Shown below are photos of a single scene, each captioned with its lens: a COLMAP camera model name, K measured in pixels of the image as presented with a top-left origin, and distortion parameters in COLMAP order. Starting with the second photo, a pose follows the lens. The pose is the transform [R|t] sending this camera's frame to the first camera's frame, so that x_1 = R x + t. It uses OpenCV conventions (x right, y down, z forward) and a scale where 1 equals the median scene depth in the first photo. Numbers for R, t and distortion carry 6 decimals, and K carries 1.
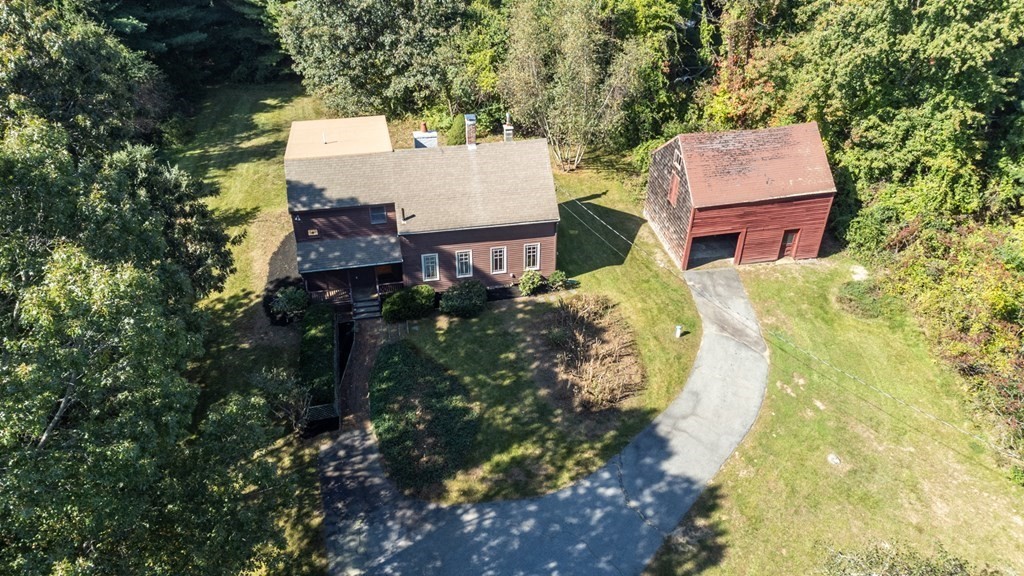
lens RADIAL K [[749.4, 0, 519.7], [0, 749.4, 289.7], [0, 0, 1]] dist [-0.000511, 0.082403]
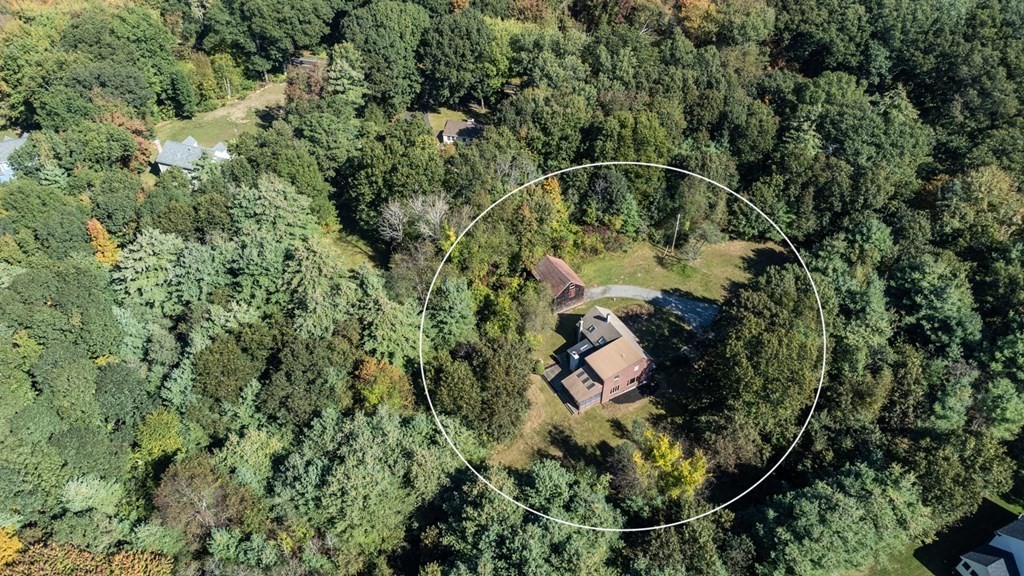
lens RADIAL K [[749.4, 0, 519.7], [0, 749.4, 289.7], [0, 0, 1]] dist [-0.000511, 0.082403]
pose [[-0.323456, -0.656072, 0.681869, -1.949711], [0.541423, 0.462668, 0.701997, -2.583980], [-0.776040, 0.596244, 0.205560, 0.544842]]
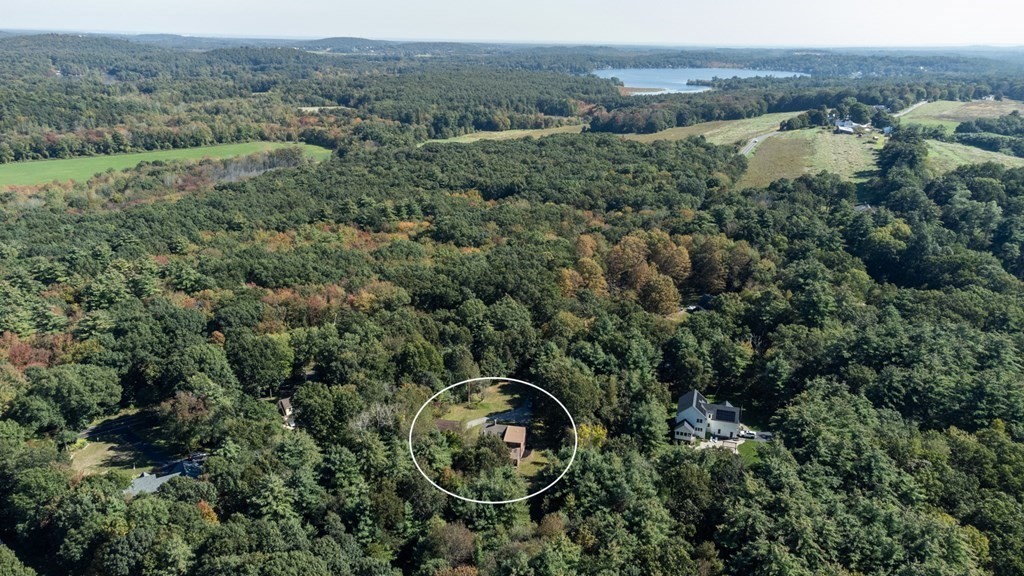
lens RADIAL K [[775.5, 0, 512.0], [0, 775.5, 288.0], [0, 0, 1]] dist [0.064114, 0.002687]
pose [[-0.926804, -0.136435, 0.349887, -2.110775], [0.205305, 0.596056, 0.776252, -5.369933], [-0.314460, 0.791267, -0.524416, 3.203468]]
